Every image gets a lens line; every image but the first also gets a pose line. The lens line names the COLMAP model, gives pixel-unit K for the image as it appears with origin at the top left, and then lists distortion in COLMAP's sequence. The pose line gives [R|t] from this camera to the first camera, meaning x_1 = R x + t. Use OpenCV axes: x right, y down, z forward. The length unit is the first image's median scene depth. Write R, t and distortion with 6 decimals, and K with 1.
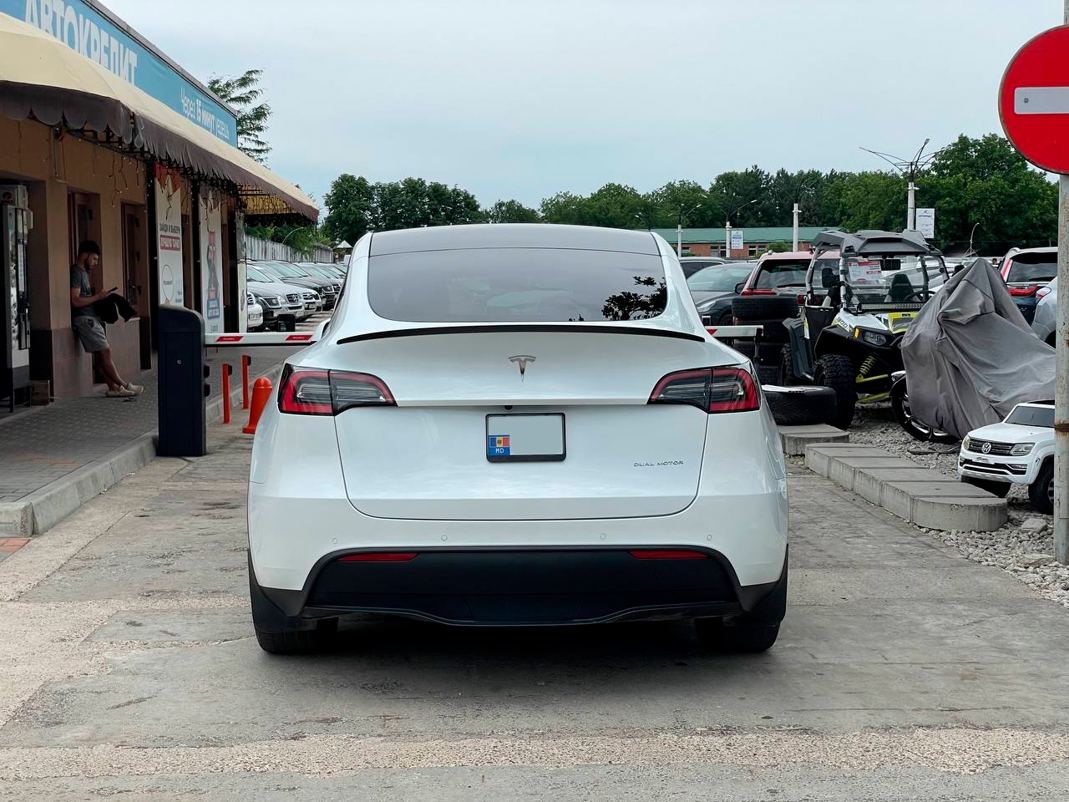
lens RADIAL K [[1576.0, 0, 534.5], [0, 1576.0, 401.0], [0, 0, 1]] dist [0.139410, -0.175951]
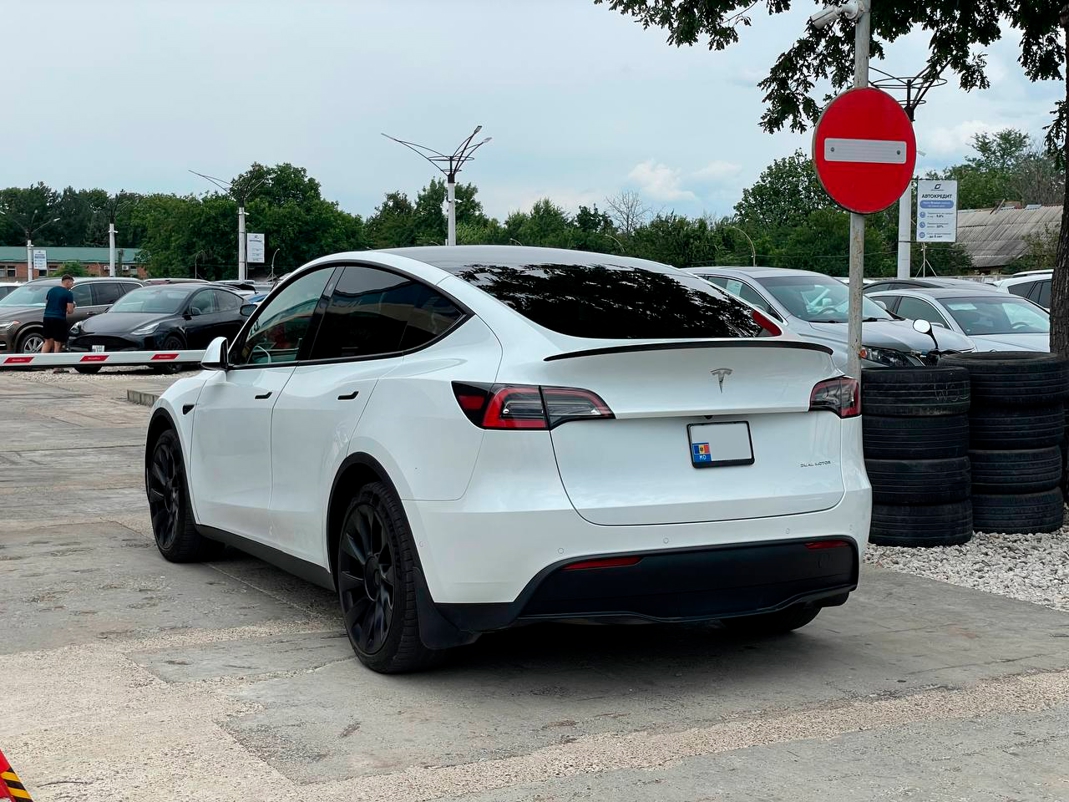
lens RADIAL K [[1576.8, 0, 541.2], [0, 1576.8, 395.9], [0, 0, 1]] dist [0.116761, -0.035874]
pose [[0.904244, -0.021818, 0.426458, -0.569591], [0.029267, 0.999512, -0.010922, -0.001943], [-0.426011, 0.022357, 0.904442, 0.066562]]
